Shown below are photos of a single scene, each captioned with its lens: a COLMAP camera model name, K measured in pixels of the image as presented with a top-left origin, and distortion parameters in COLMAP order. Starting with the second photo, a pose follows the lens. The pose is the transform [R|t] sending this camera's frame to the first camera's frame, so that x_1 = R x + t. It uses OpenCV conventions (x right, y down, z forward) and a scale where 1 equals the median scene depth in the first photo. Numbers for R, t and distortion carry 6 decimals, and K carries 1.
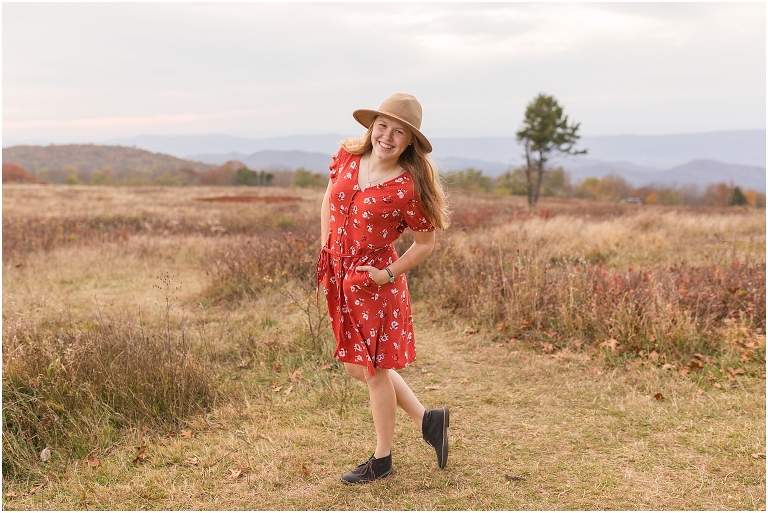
lens RADIAL K [[774.1, 0, 384.0], [0, 774.1, 256.5], [0, 0, 1]] dist [-0.011014, -0.007061]
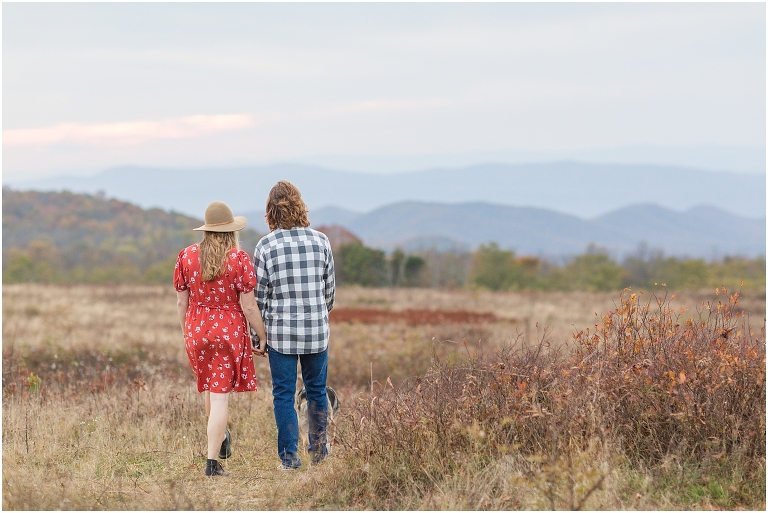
lens RADIAL K [[1901.7, 0, 384.0], [0, 1901.7, 256.5], [0, 0, 1]] dist [-0.028667, -0.046902]
pose [[0.986913, 0.000231, -0.161251, -0.000532], [-0.017463, 0.994271, -0.105455, 0.023990], [0.160303, 0.106891, 0.981263, -0.153503]]
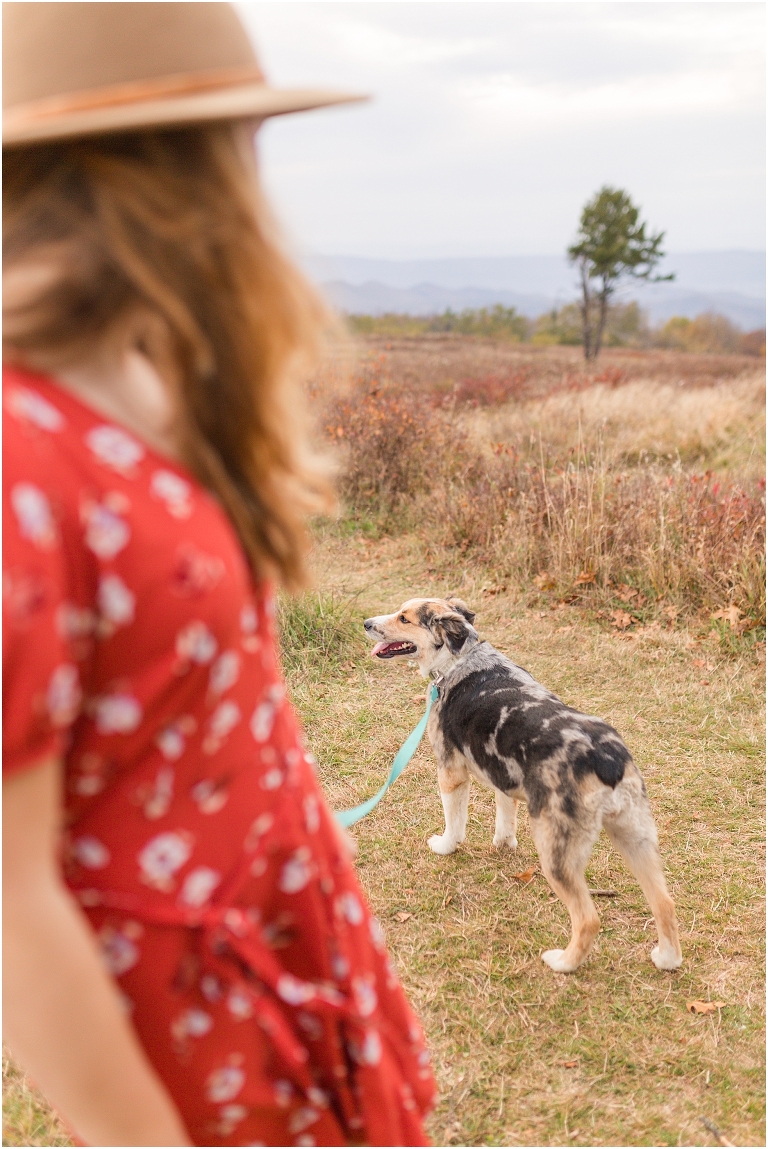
lens RADIAL K [[1158.1, 0, 384.0], [0, 1158.1, 574.5], [0, 0, 1]] dist [-0.011014, -0.007061]
pose [[0.999817, -0.014189, 0.012856, 0.009937], [0.012628, 0.993369, 0.114274, -0.010039], [-0.014392, -0.114090, 0.993366, 0.065341]]
